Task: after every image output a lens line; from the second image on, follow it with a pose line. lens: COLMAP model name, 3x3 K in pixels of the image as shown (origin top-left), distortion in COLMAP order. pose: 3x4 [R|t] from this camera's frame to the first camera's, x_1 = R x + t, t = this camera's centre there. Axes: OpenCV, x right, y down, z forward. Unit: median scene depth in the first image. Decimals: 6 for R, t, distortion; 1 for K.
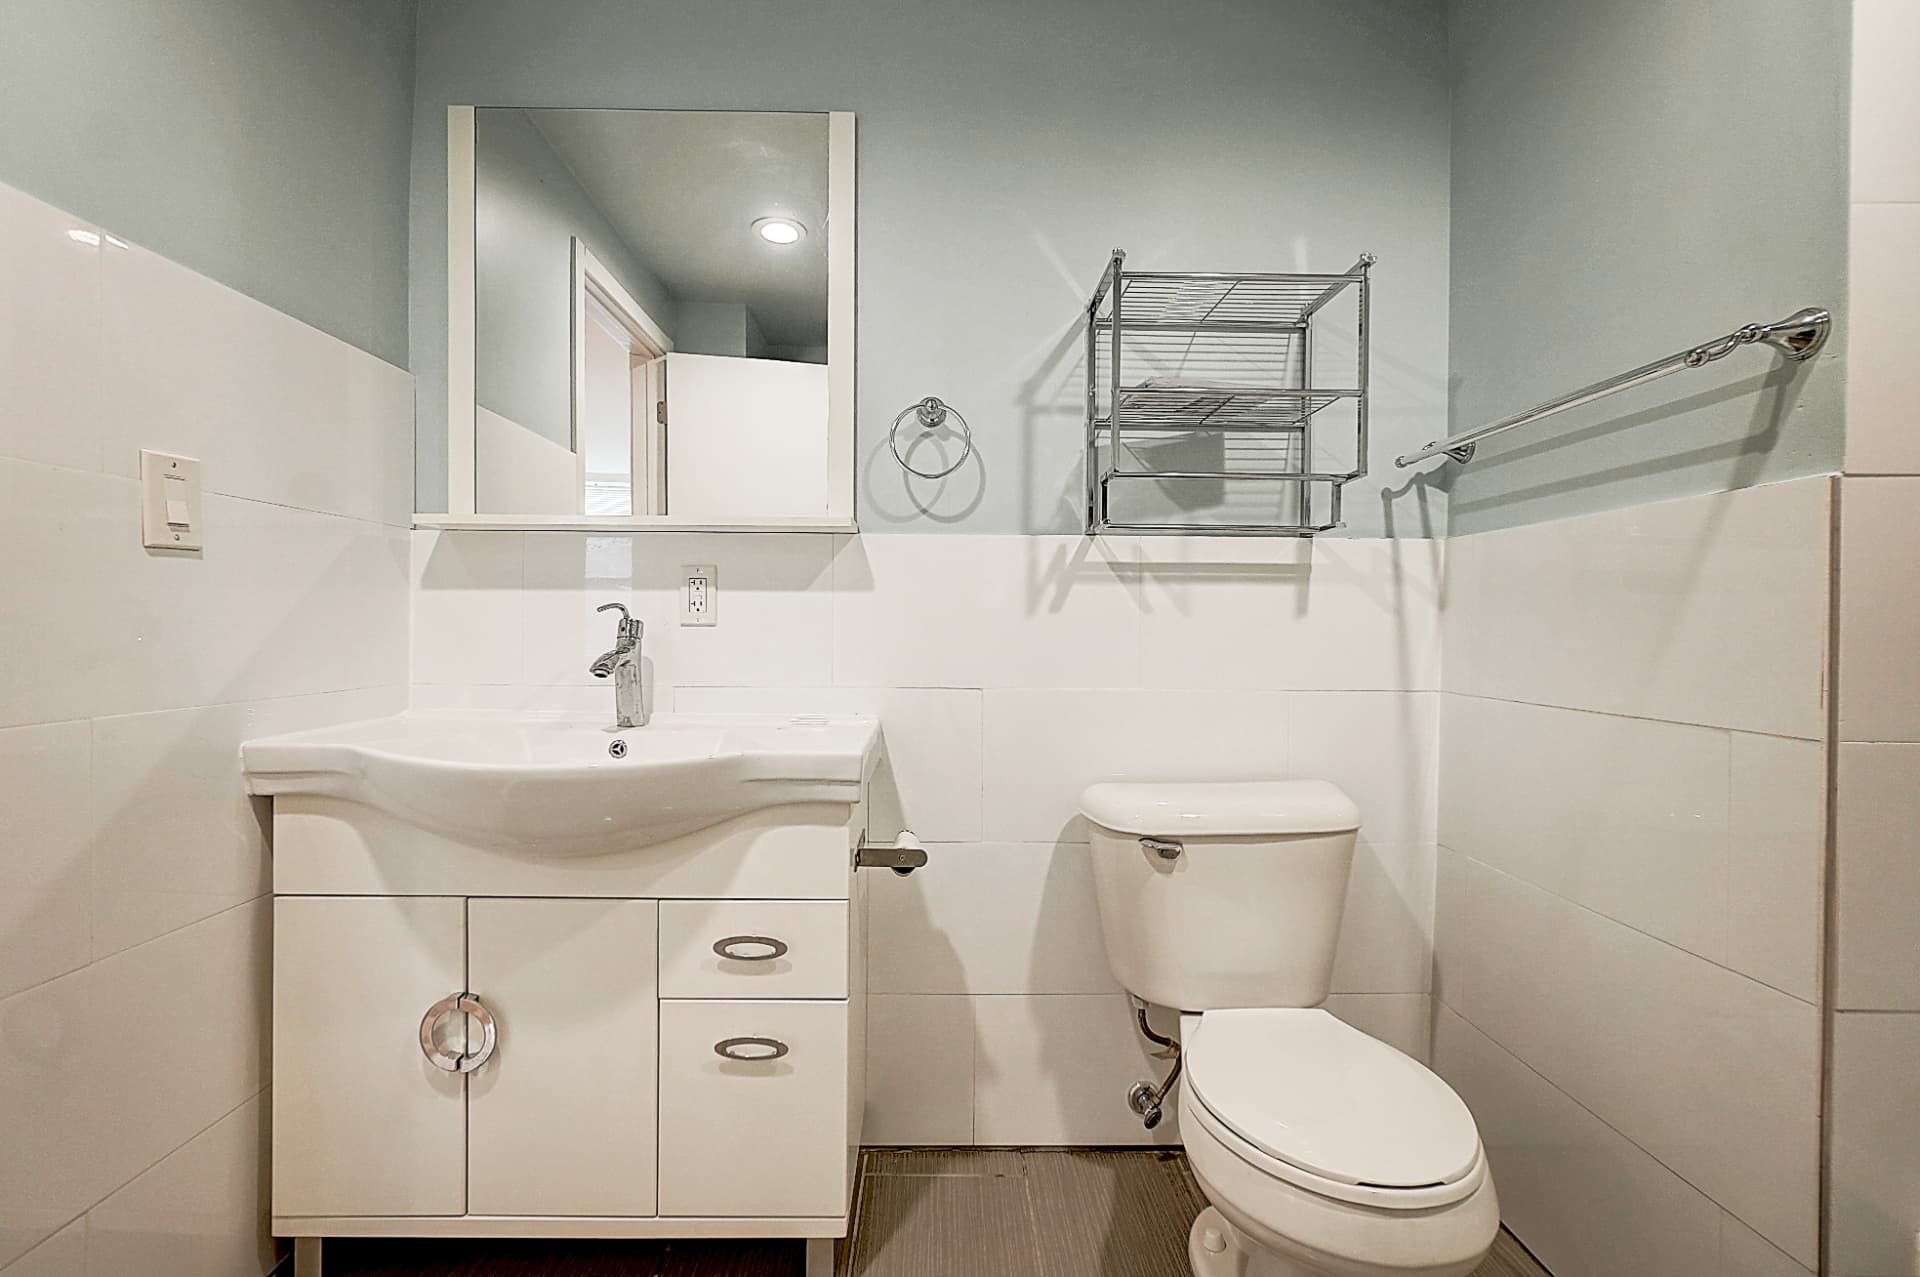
lens RADIAL K [[868.6, 0, 962.6], [0, 868.6, 619.4], [0, 0, 1]] dist [-0.001046, 0.000219]
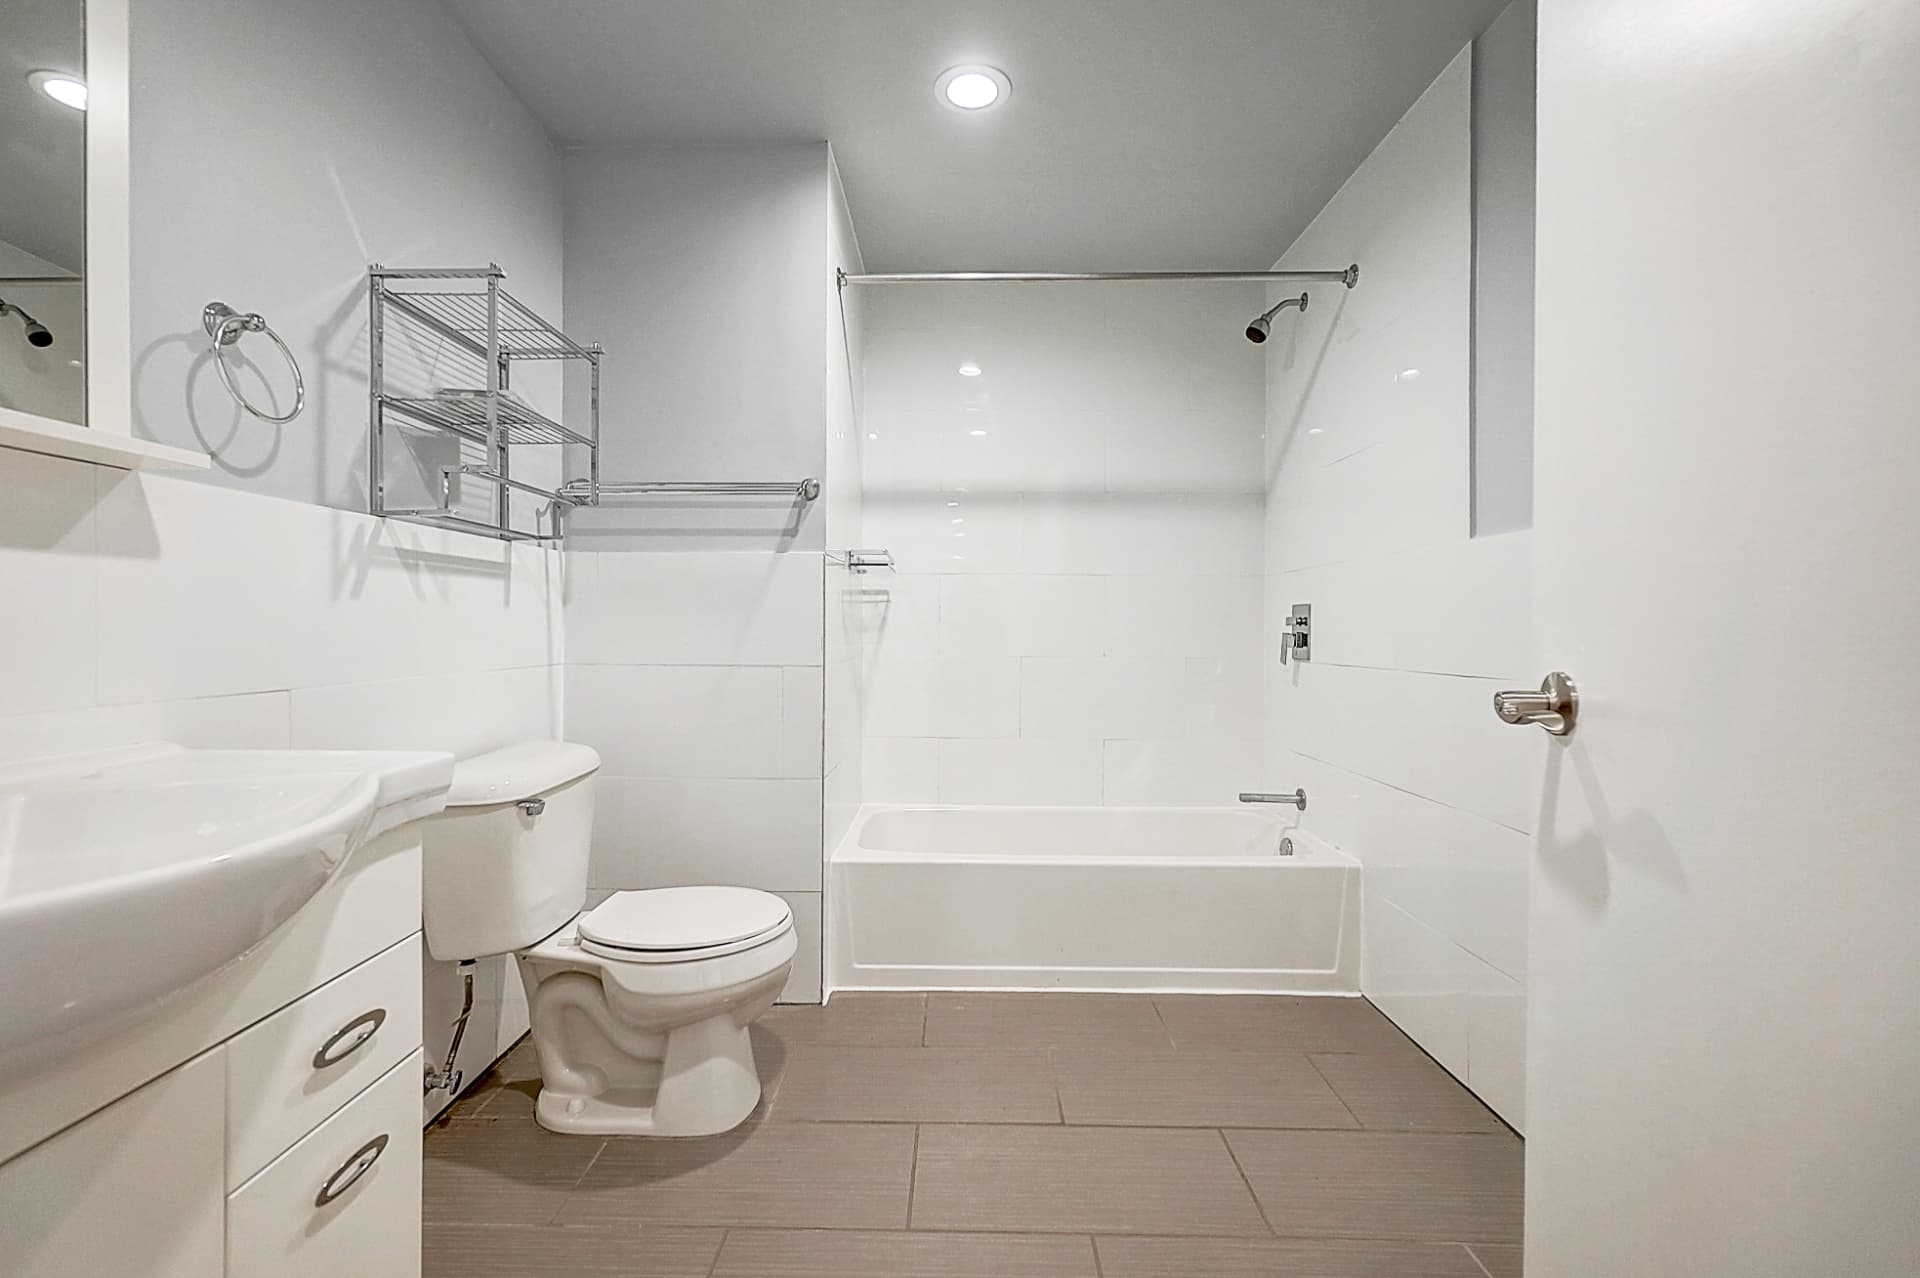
lens RADIAL K [[784.8, 0, 967.2], [0, 784.8, 624.0], [0, 0, 1]] dist [-0.001899, 0.000282]
pose [[0.032481, -0.003974, 0.999464, -0.681641], [-0.016295, 0.999857, 0.004505, 0.004650], [-0.999340, -0.016433, 0.032412, 0.335943]]
